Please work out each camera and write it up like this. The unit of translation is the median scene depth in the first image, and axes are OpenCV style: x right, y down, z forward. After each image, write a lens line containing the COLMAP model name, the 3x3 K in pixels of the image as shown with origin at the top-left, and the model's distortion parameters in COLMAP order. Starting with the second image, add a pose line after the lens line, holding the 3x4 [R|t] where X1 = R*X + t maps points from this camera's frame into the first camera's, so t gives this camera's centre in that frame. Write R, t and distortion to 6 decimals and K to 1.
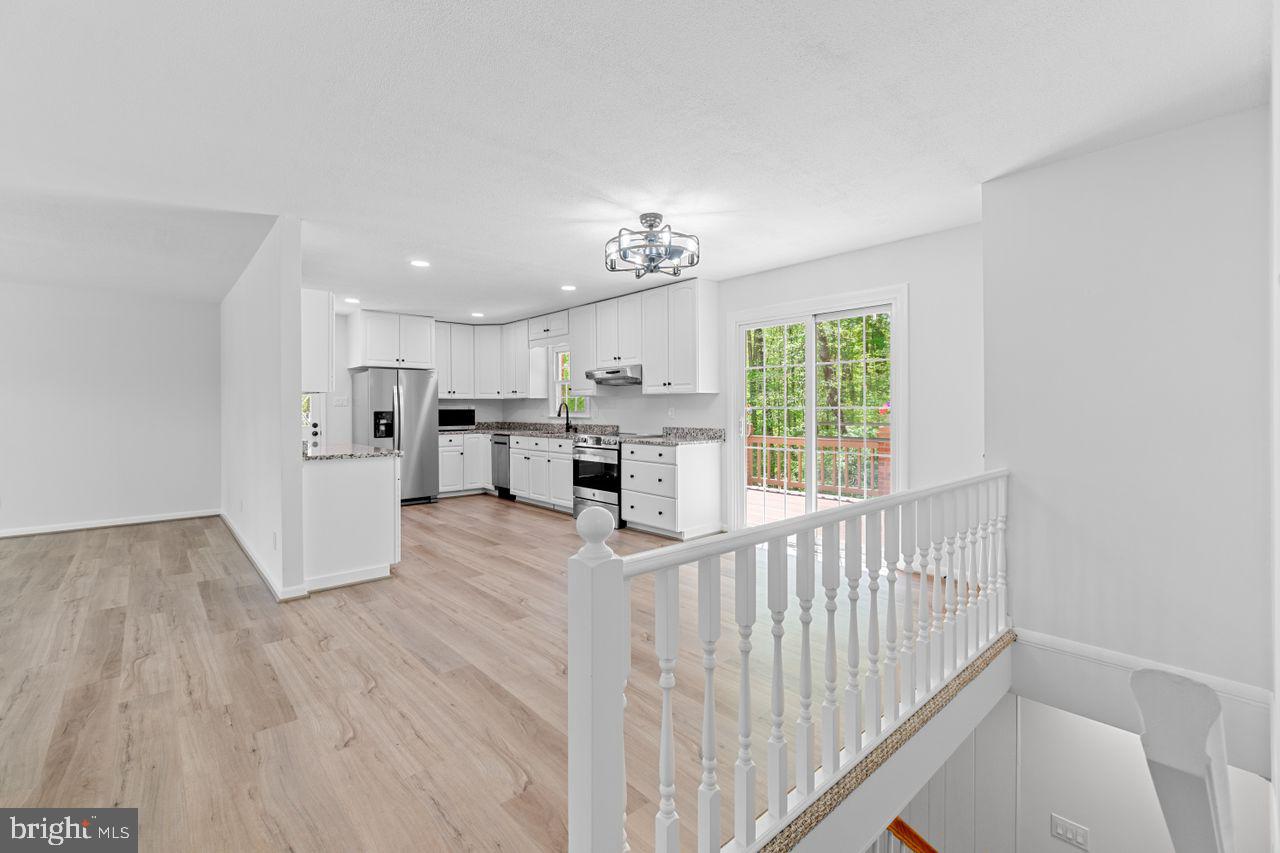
lens RADIAL K [[546.5, 0, 642.6], [0, 546.5, 417.3], [0, 0, 1]] dist [0.002945, 0.000334]
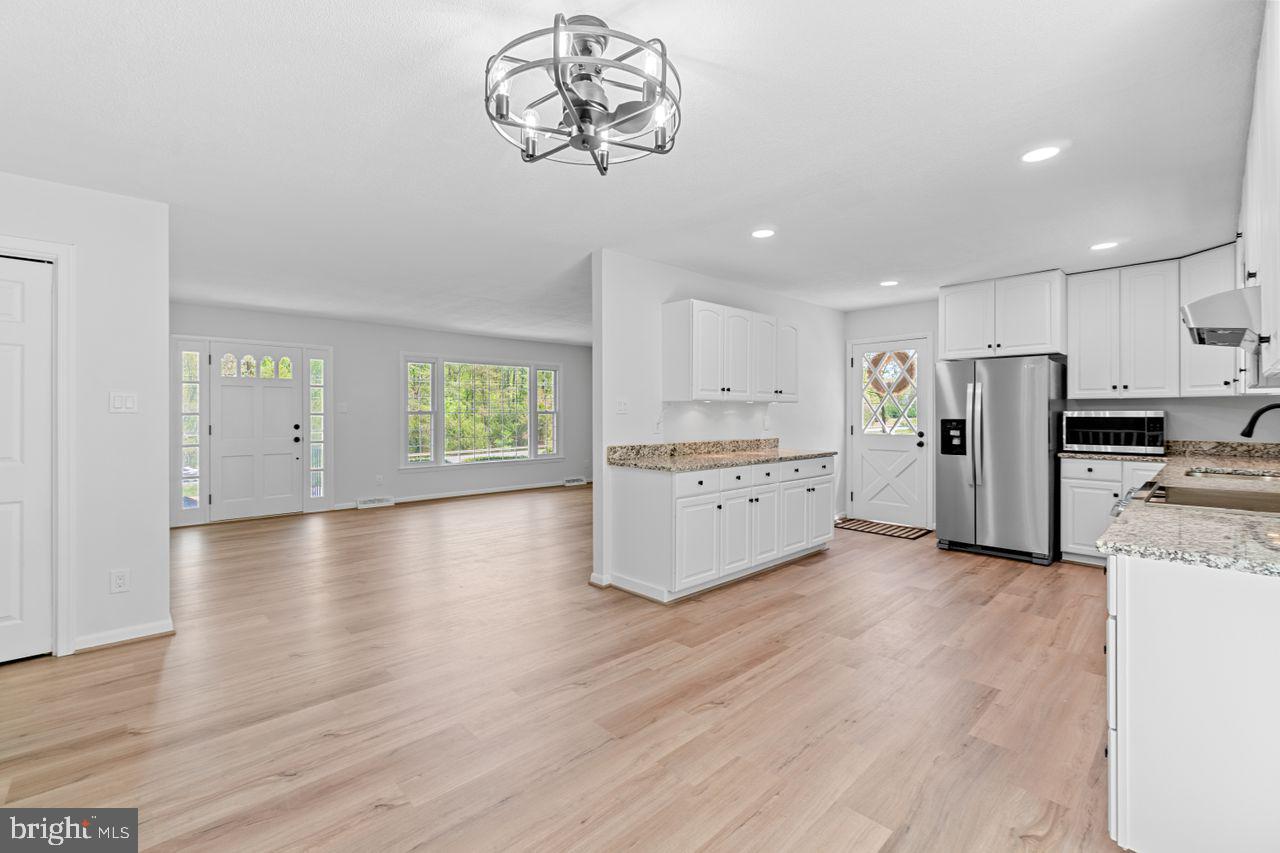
lens RADIAL K [[567.7, 0, 641.4], [0, 567.7, 417.3], [0, 0, 1]] dist [-0.005111, -0.000187]
pose [[0.013636, 0.010299, -0.999854, 0.281103], [-0.012276, 0.999873, 0.010132, -0.015862], [0.999832, 0.012136, 0.013761, 0.560141]]
